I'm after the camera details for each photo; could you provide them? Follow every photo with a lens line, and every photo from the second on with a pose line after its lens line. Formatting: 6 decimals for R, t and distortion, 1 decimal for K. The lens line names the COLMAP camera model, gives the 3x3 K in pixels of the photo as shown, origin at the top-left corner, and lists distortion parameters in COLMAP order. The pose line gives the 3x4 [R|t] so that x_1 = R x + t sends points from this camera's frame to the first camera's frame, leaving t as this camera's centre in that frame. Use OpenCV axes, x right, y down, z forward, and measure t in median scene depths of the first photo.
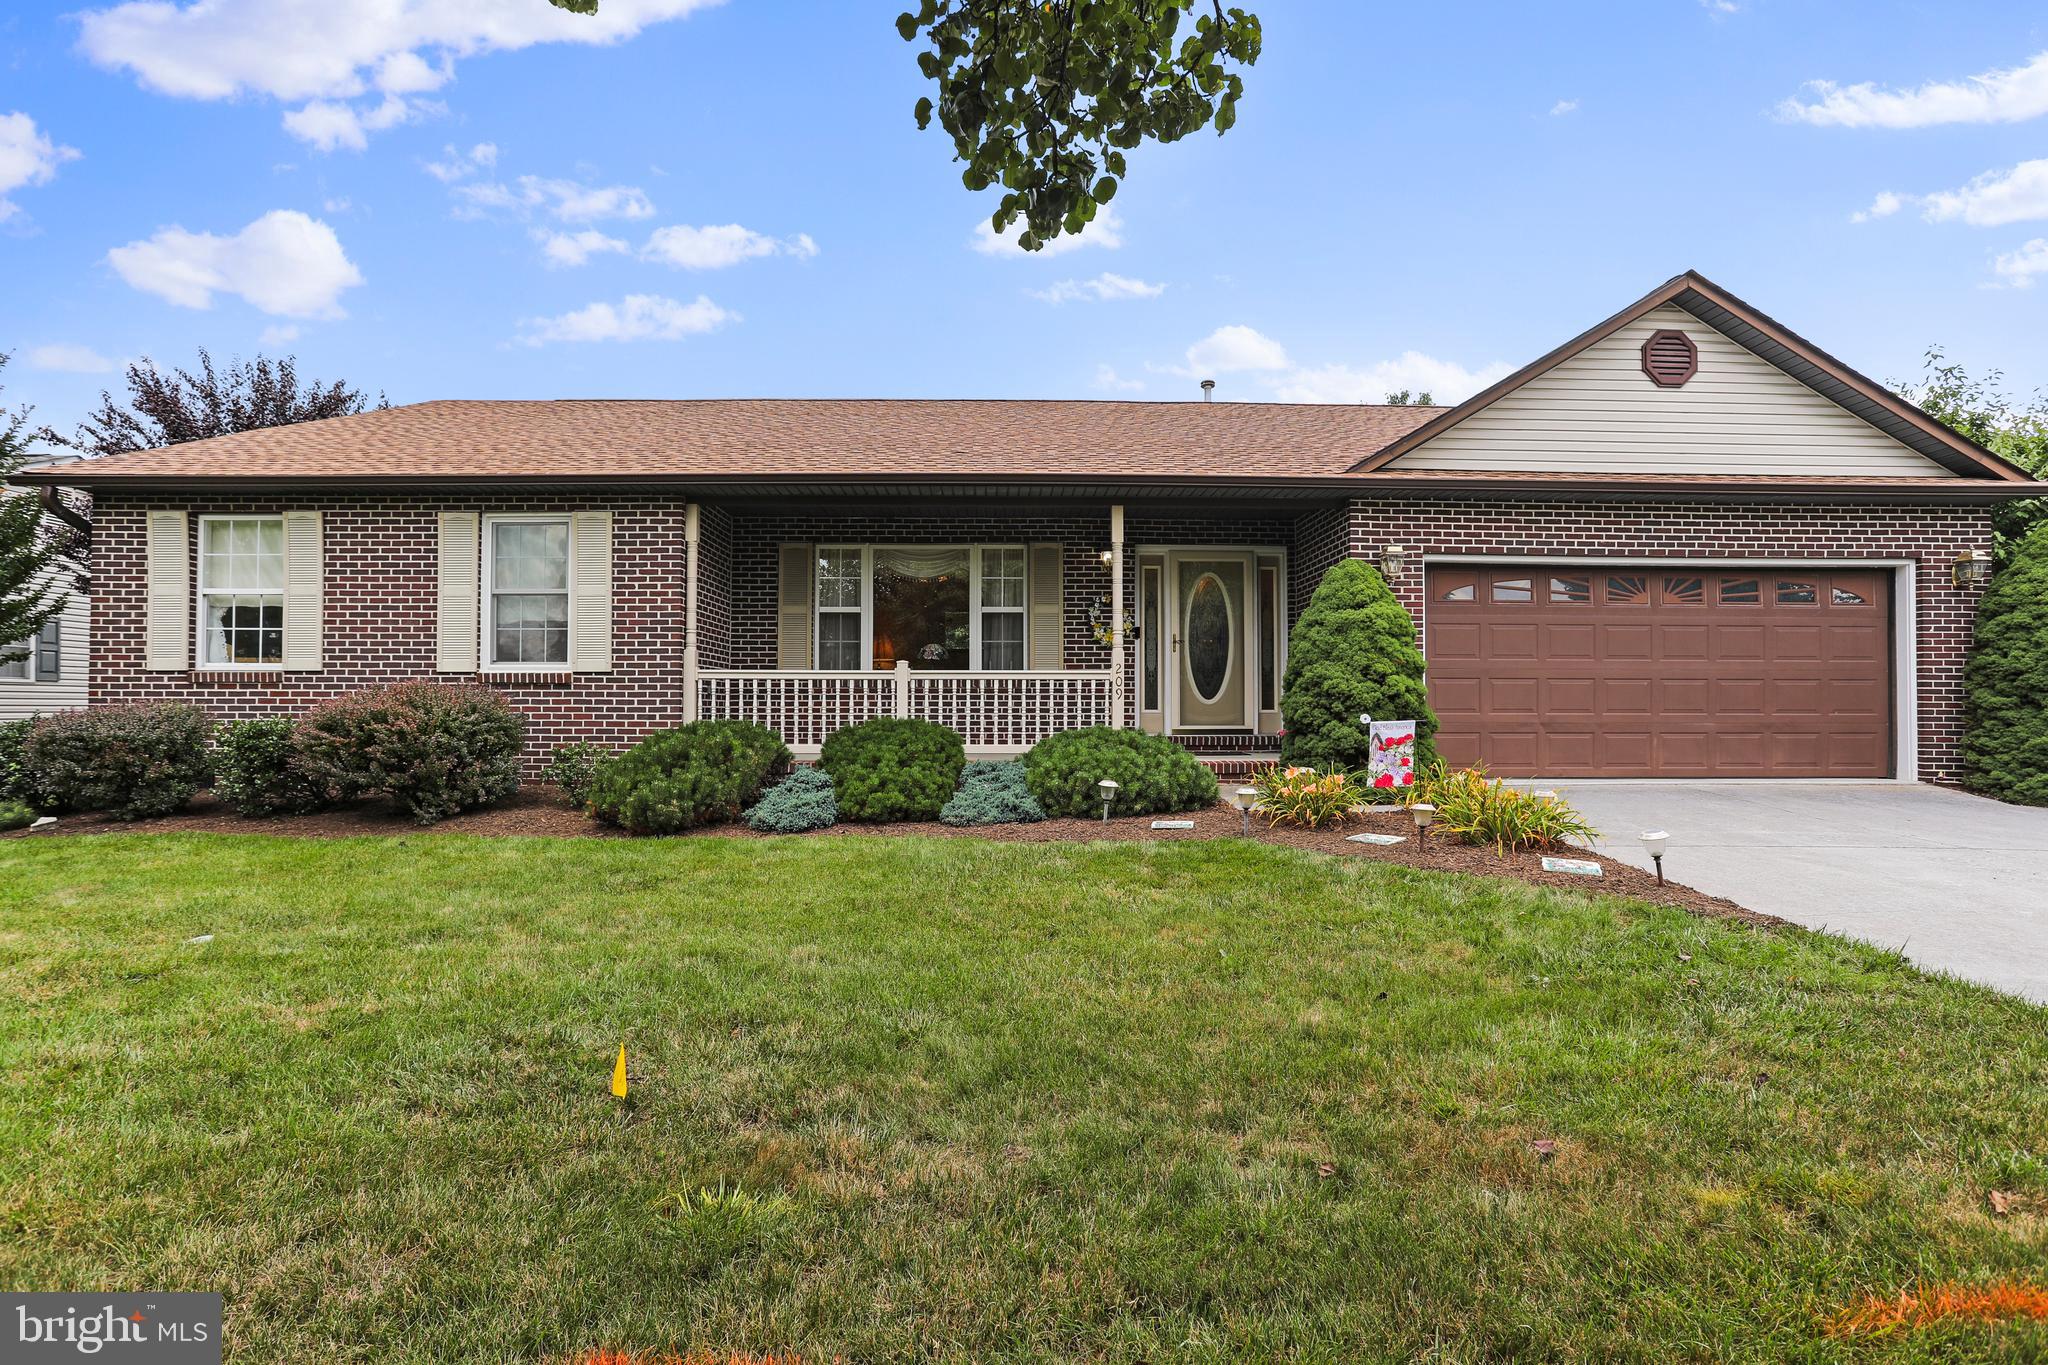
lens RADIAL K [[984.9, 0, 1021.9], [0, 984.9, 702.9], [0, 0, 1]] dist [-0.032205, 0.028542]
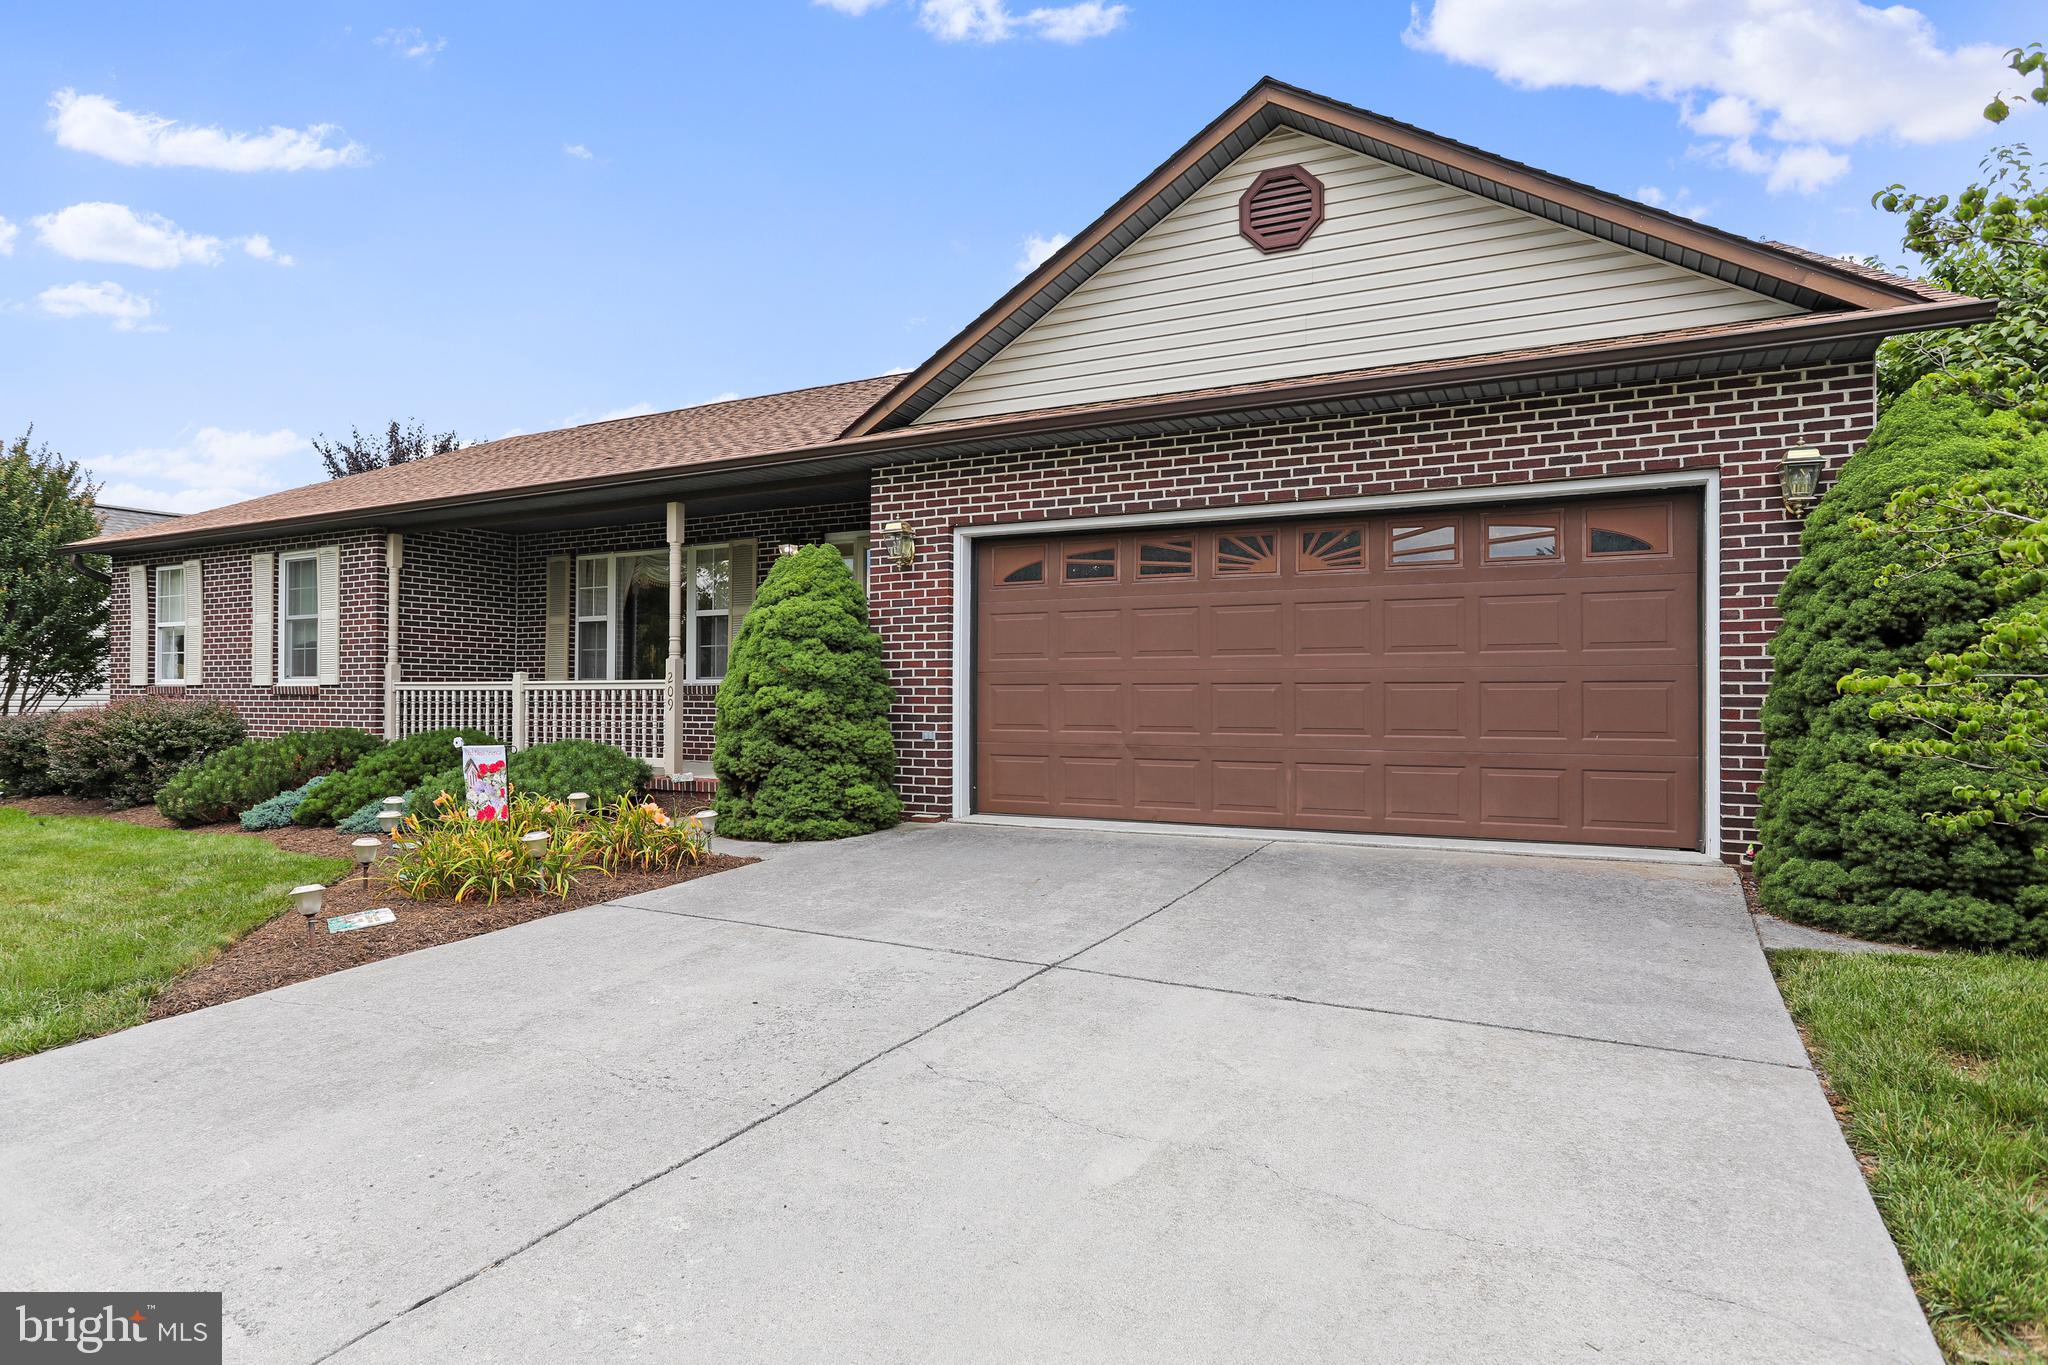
lens RADIAL K [[1093.4, 0, 1024.0], [0, 1093.4, 682.5], [0, 0, 1]] dist [-0.002051, 0.000502]
pose [[0.878129, -0.007634, -0.478364, 0.870944], [0.003109, 0.999943, -0.010250, -0.017967], [0.478414, 0.007514, 0.878102, 0.253544]]
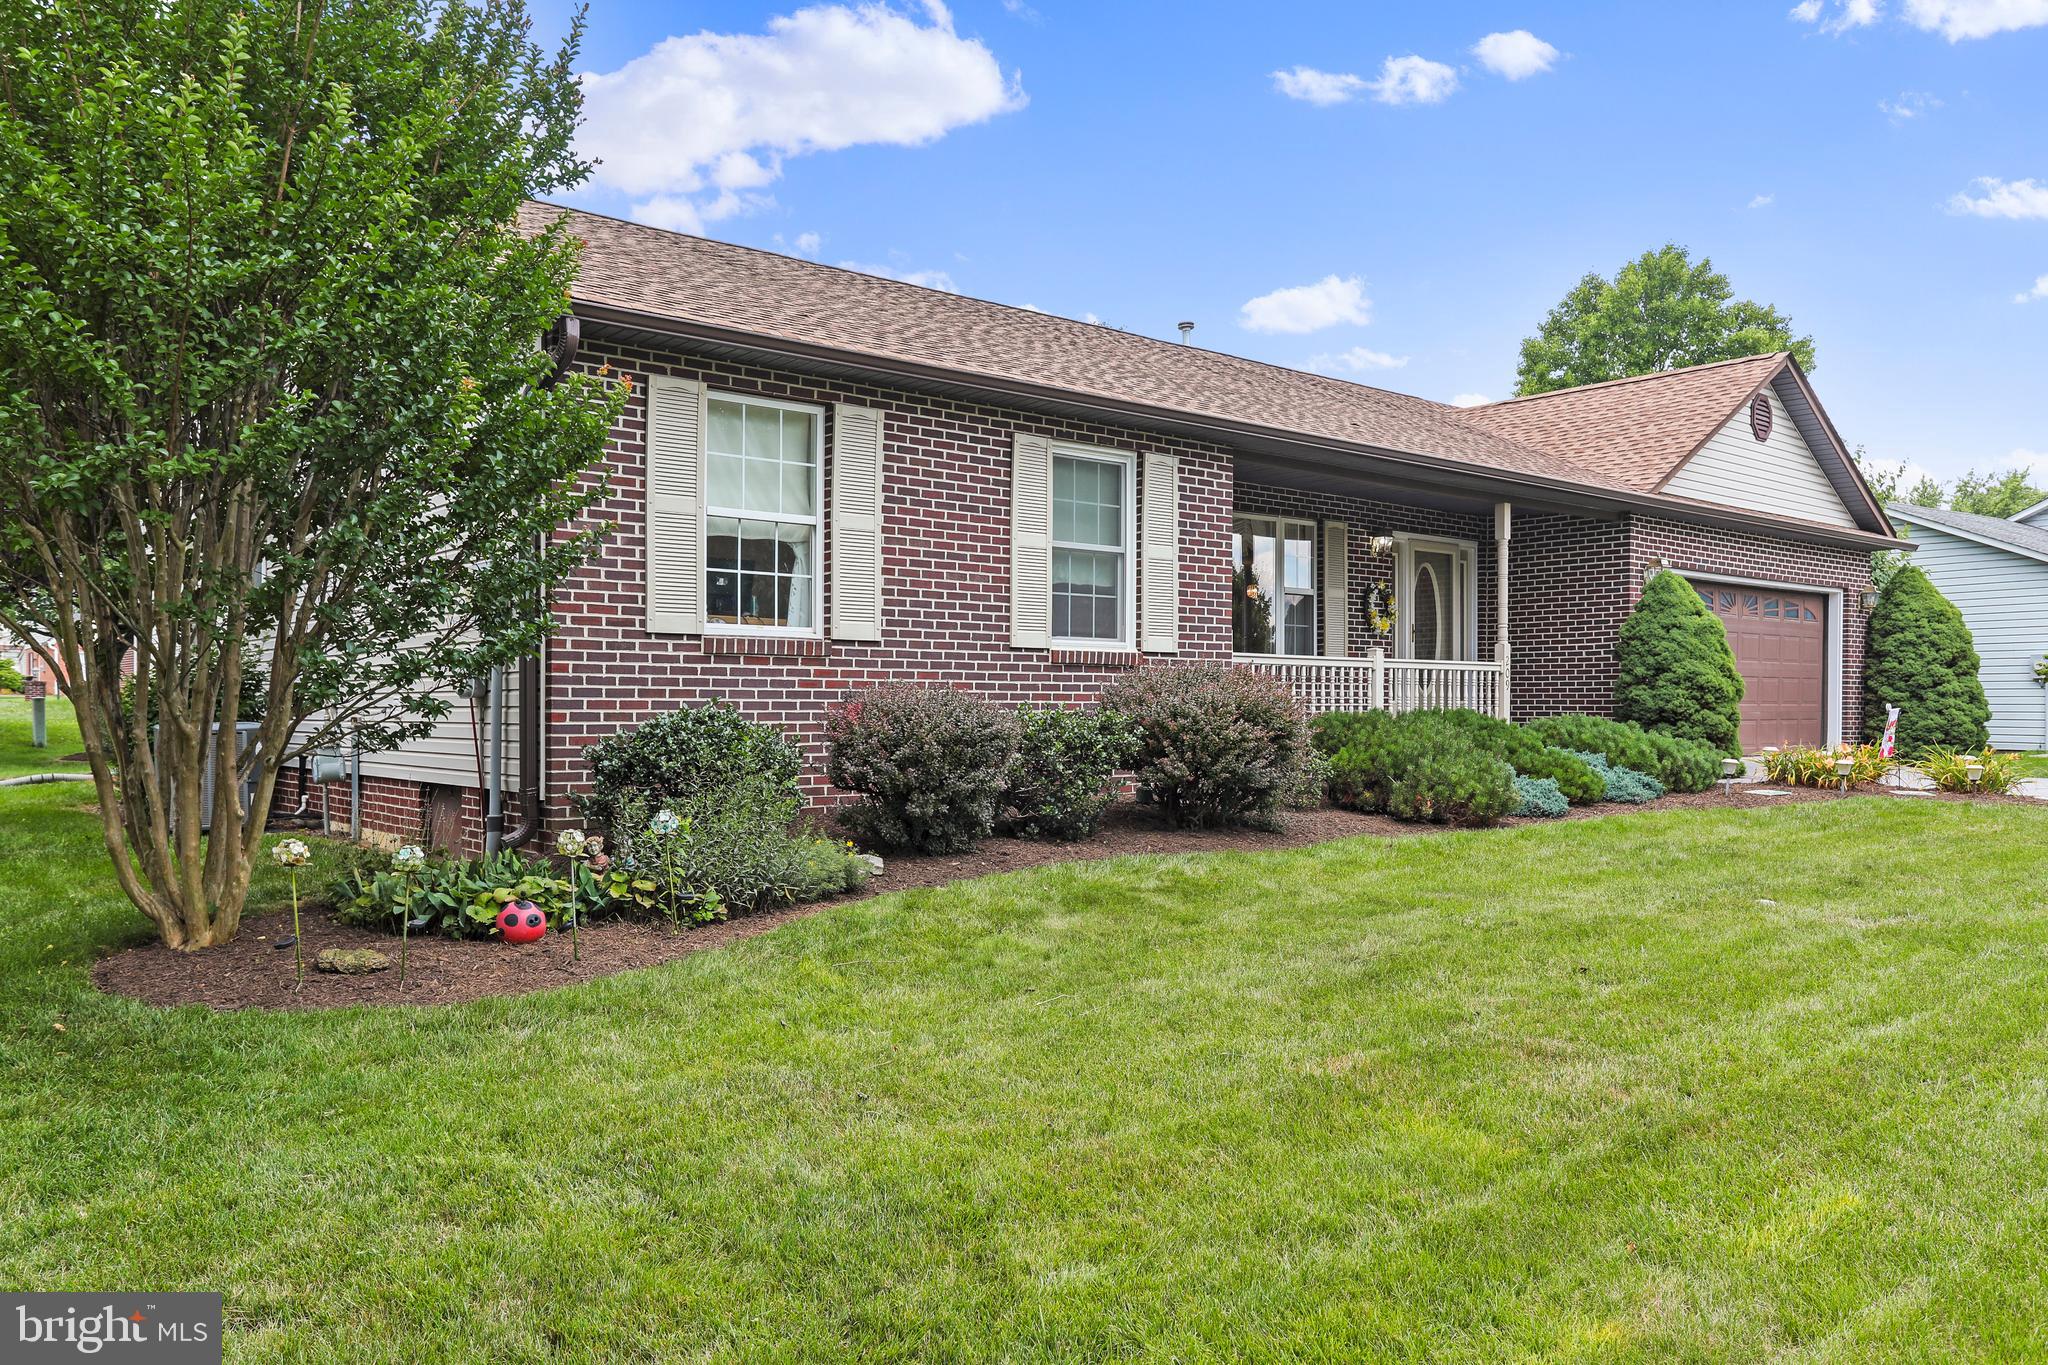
lens RADIAL K [[1456.1, 0, 1025.9], [0, 1456.1, 698.0], [0, 0, 1]] dist [0.153542, 0.000808]
pose [[0.758475, 0.002840, 0.651696, -1.284182], [-0.012747, 0.999864, 0.010479, -0.004493], [-0.651577, -0.016255, 0.758408, 0.141182]]
